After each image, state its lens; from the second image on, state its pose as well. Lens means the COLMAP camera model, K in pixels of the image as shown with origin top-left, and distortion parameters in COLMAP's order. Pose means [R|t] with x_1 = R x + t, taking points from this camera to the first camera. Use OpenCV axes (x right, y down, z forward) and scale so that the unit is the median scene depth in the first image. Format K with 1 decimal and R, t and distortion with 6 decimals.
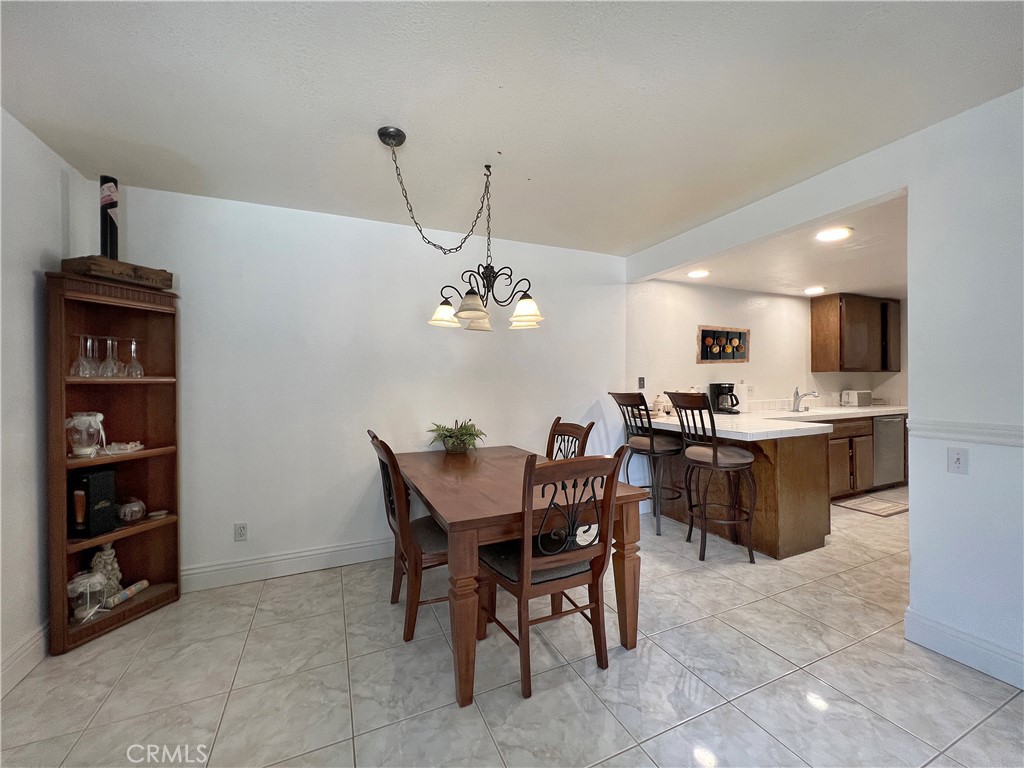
lens RADIAL K [[434.1, 0, 488.5], [0, 434.1, 381.9], [0, 0, 1]] dist [-0.001257, 0.000009]
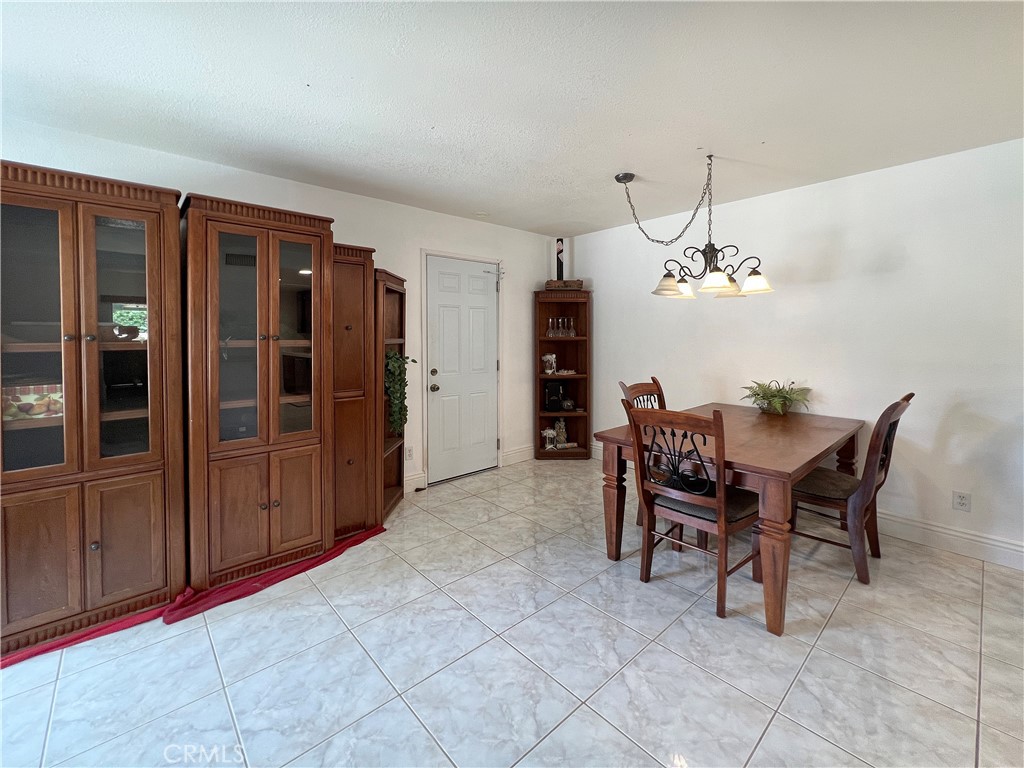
lens RADIAL K [[404.0, 0, 506.0], [0, 404.0, 338.6], [0, 0, 1]] dist [-0.000315, -0.000078]
pose [[0.319991, 0.017345, -0.947262, 0.783390], [0.000281, 0.999831, 0.018403, -0.034491], [0.947420, -0.006155, 0.319932, 0.139792]]
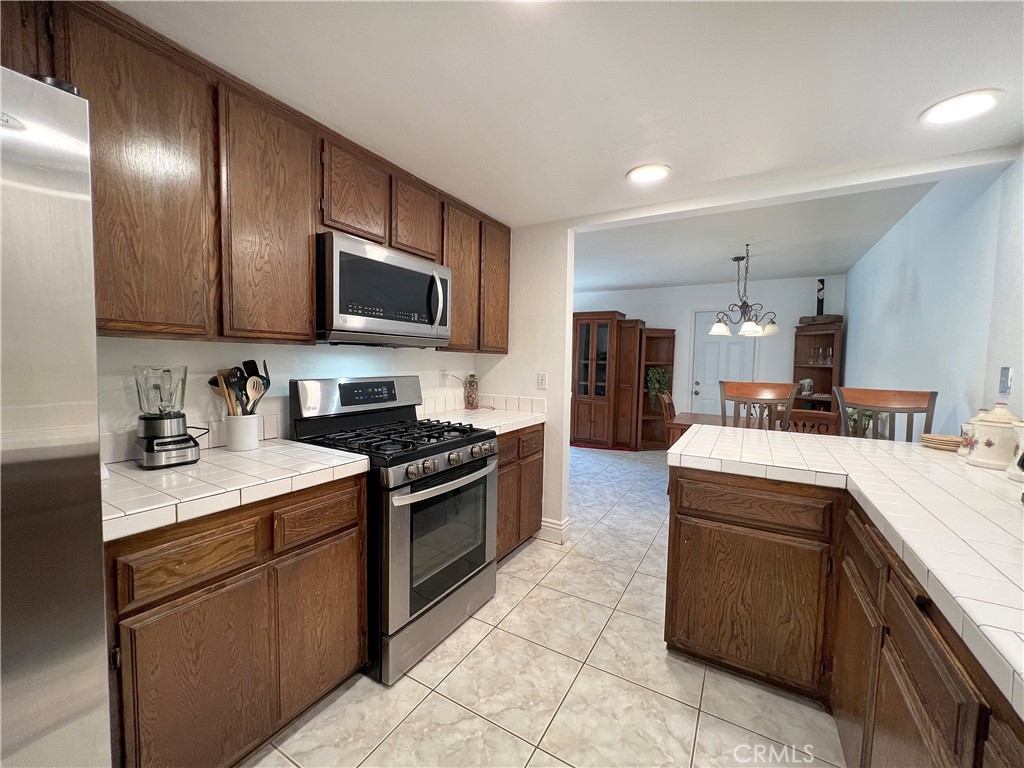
lens RADIAL K [[426.5, 0, 530.4], [0, 426.5, 385.8], [0, 0, 1]] dist [0.001627, 0.000094]
pose [[-0.781885, 0.030258, -0.622688, 1.652678], [-0.013444, 0.997771, 0.065365, -0.024924], [0.623277, 0.059480, -0.779736, 1.706319]]
